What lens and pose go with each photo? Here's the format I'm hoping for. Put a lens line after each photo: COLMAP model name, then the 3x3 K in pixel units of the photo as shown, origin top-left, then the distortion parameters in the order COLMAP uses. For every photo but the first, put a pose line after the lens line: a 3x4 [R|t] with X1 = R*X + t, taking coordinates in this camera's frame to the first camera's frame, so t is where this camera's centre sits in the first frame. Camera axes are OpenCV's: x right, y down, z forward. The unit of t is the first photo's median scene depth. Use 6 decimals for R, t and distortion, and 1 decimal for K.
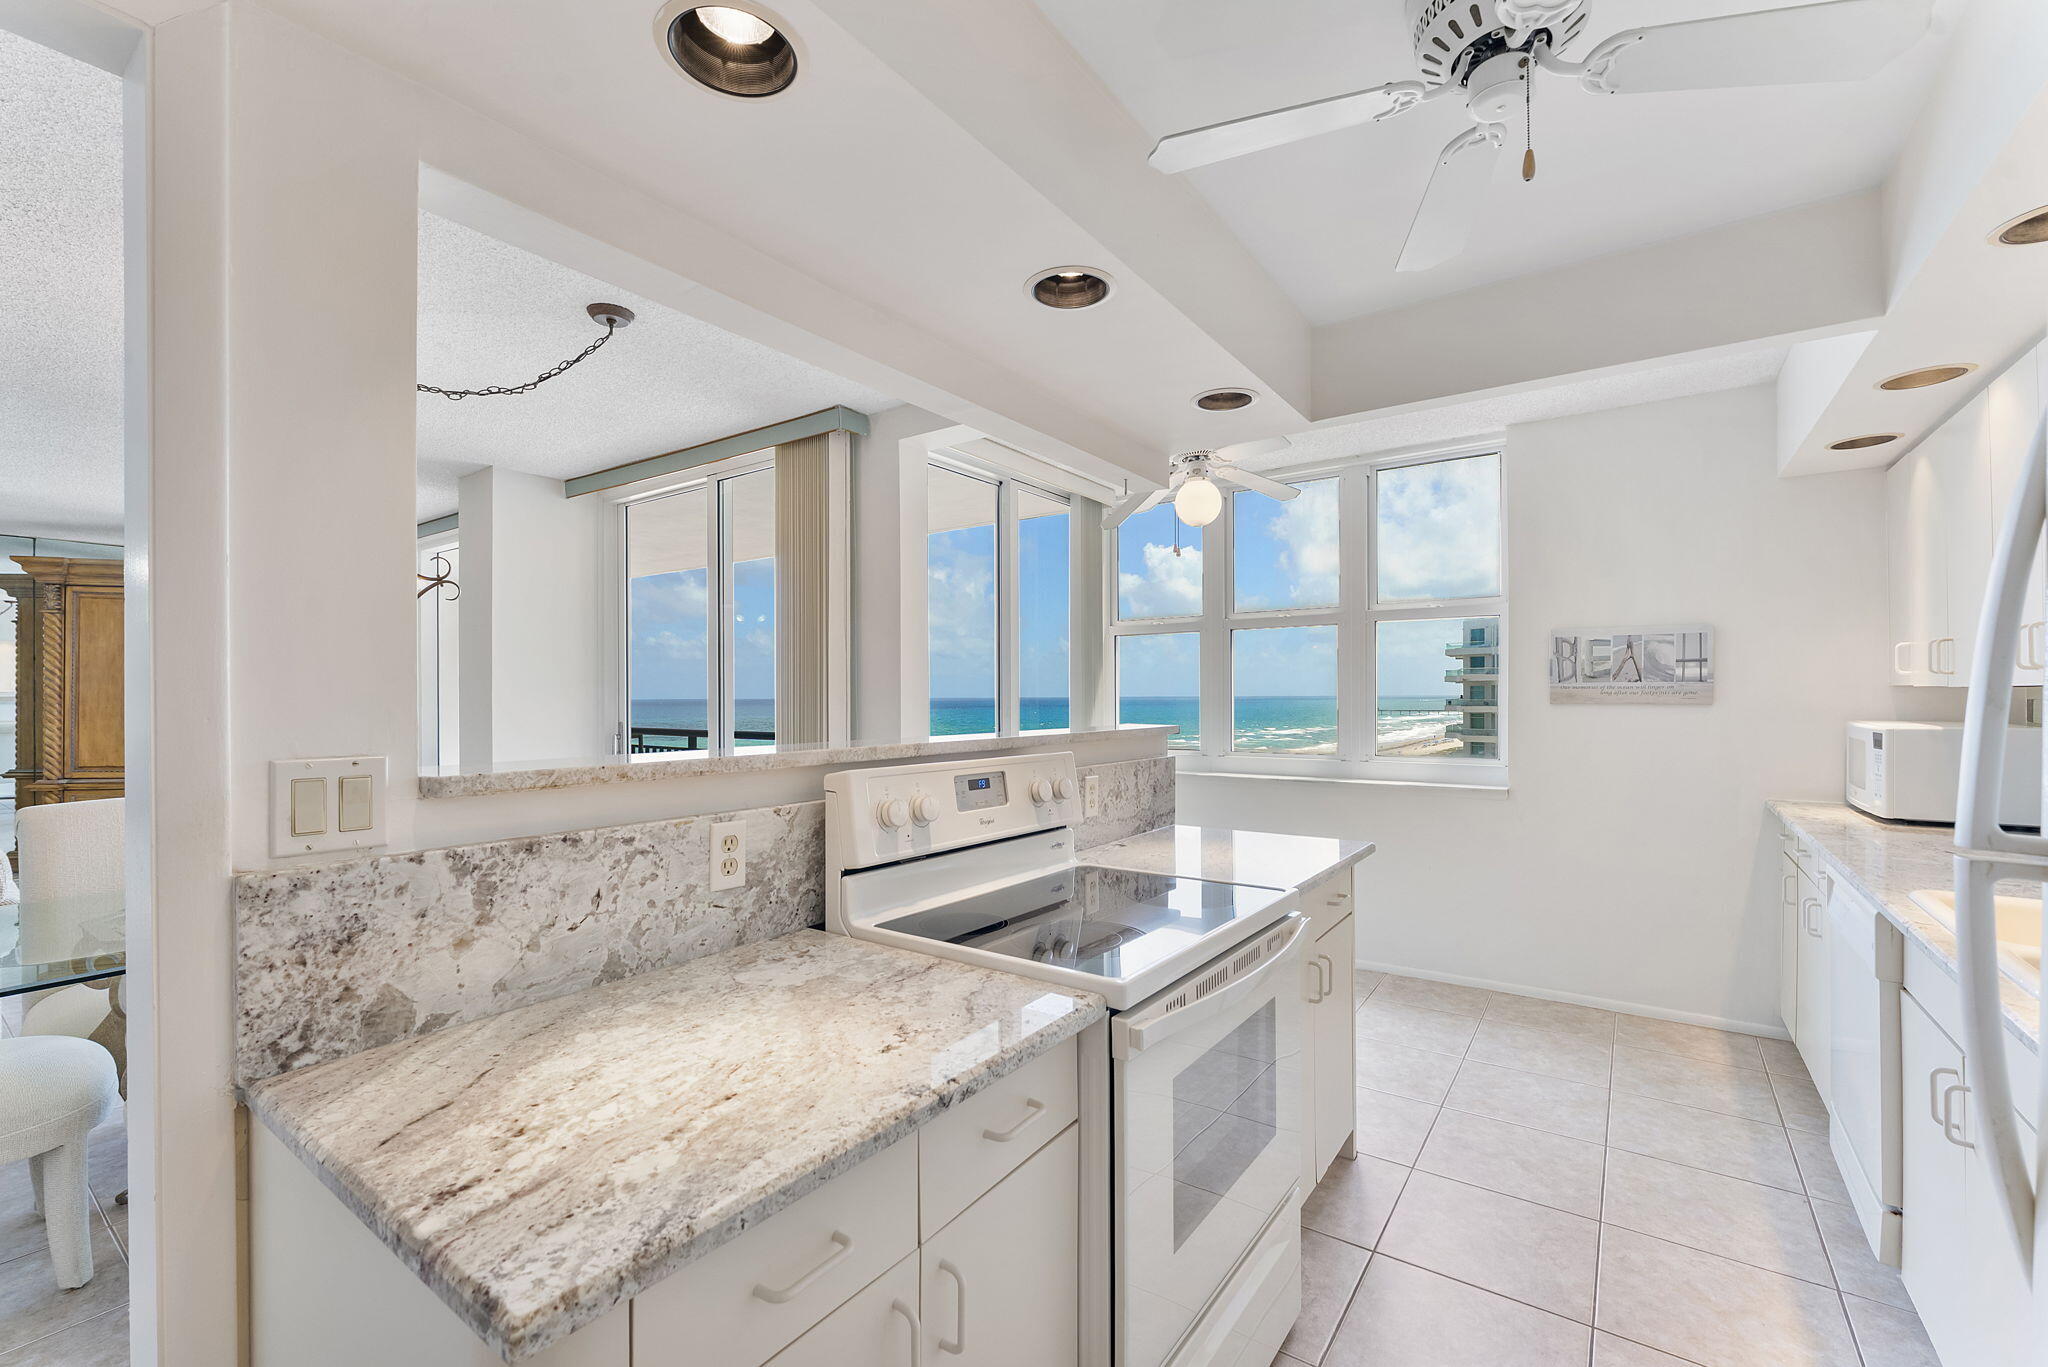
lens RADIAL K [[866.8, 0, 1031.8], [0, 866.8, 692.7], [0, 0, 1]] dist [-0.006855, 0.000749]
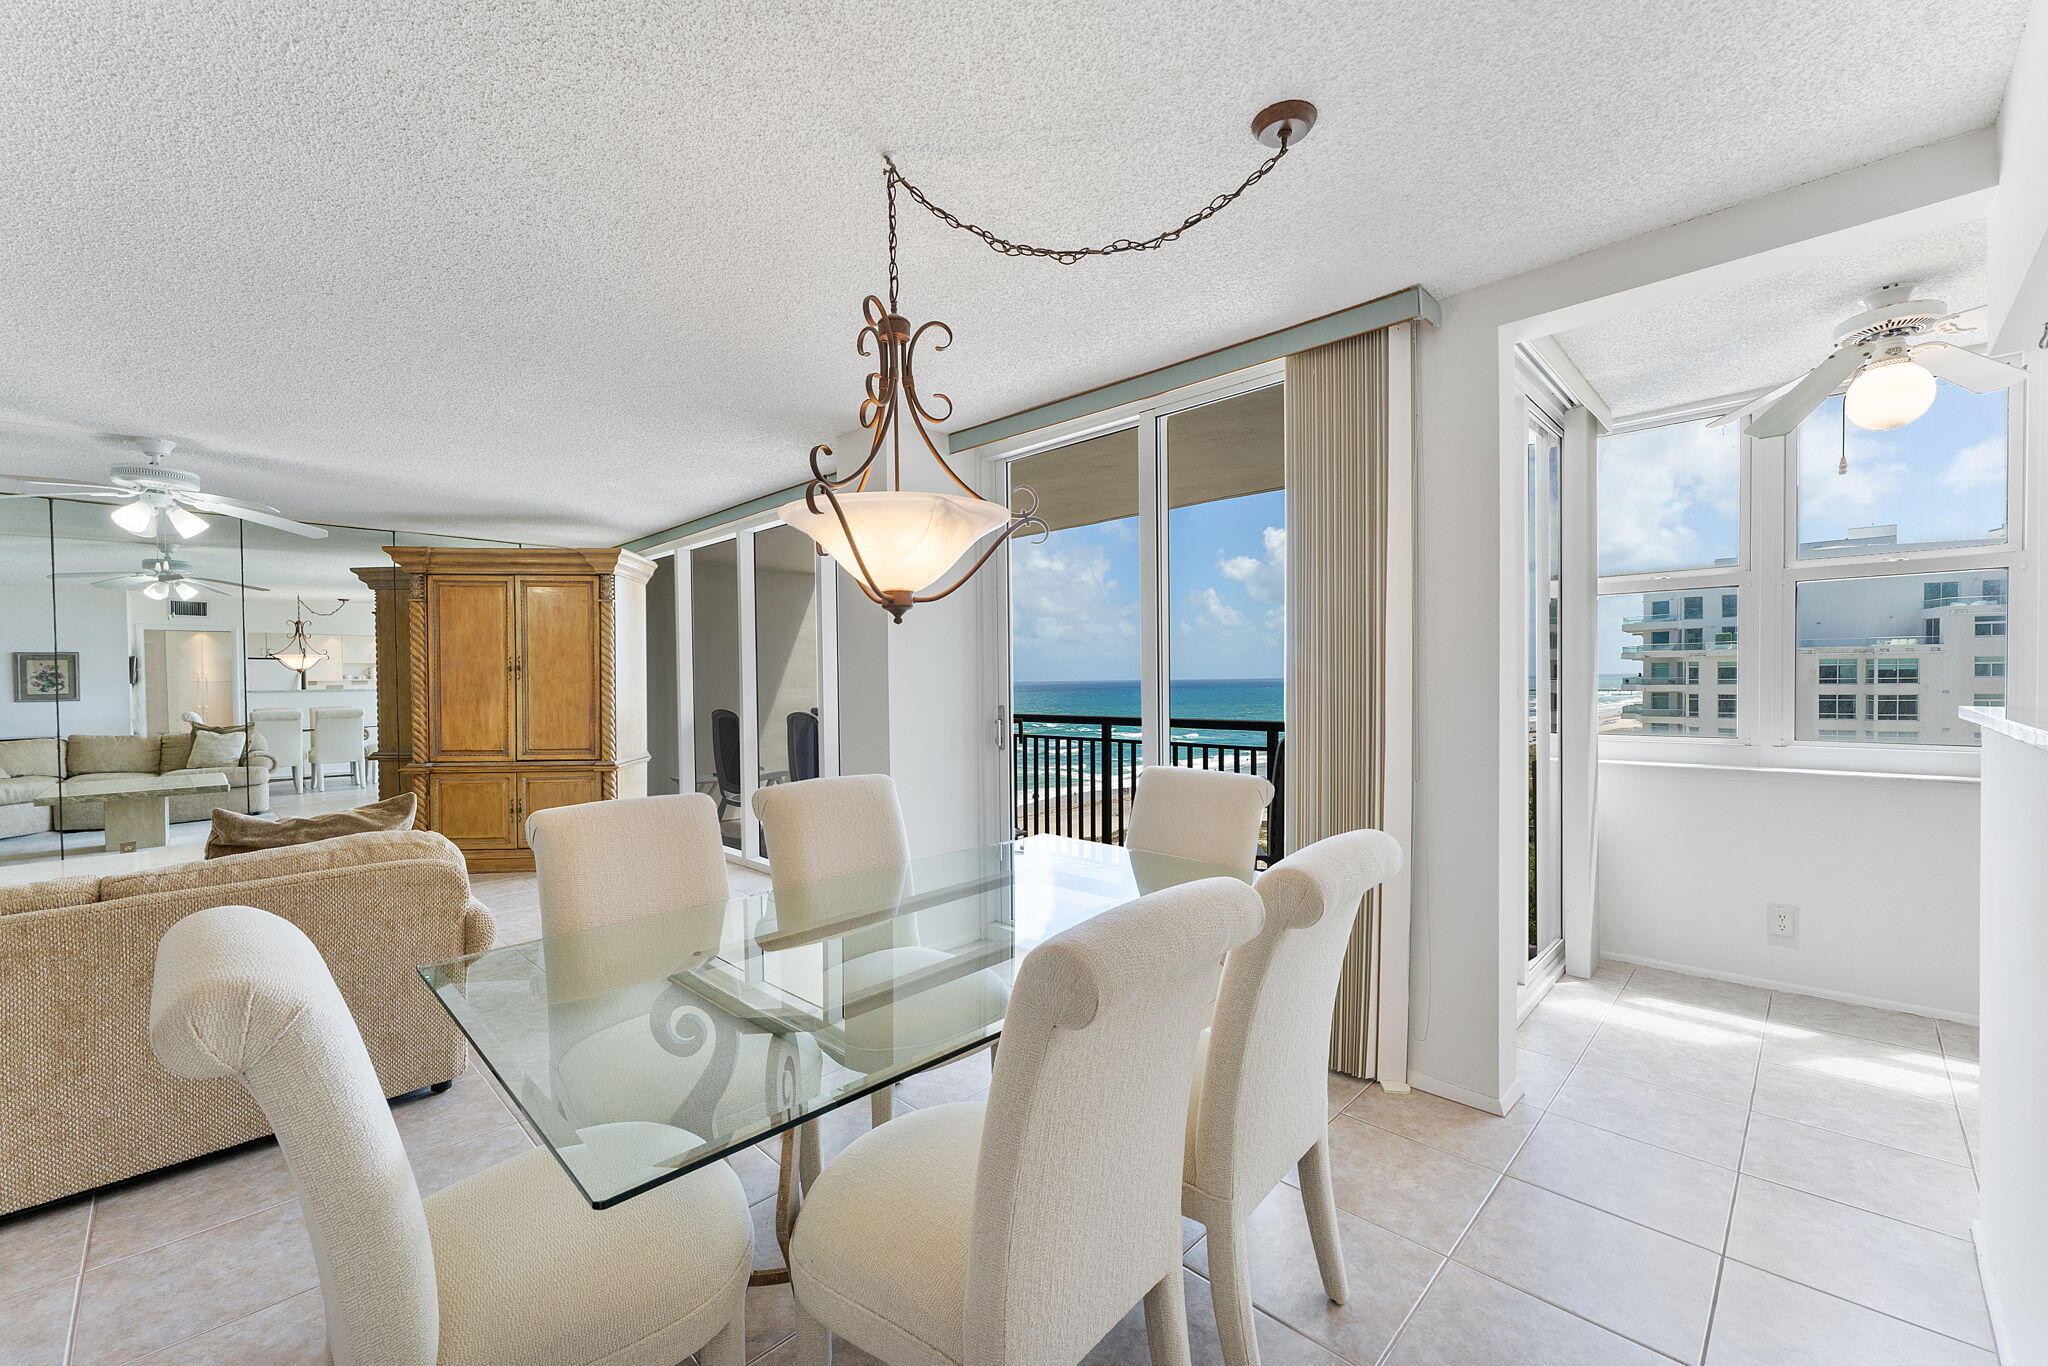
lens RADIAL K [[822.9, 0, 1014.3], [0, 822.9, 682.0], [0, 0, 1]] dist [0.001704, 0.000206]
pose [[0.986820, -0.007310, -0.161658, -0.273478], [0.008570, 0.999938, 0.007098, 0.002782], [0.161596, -0.008390, 0.986821, 0.140112]]
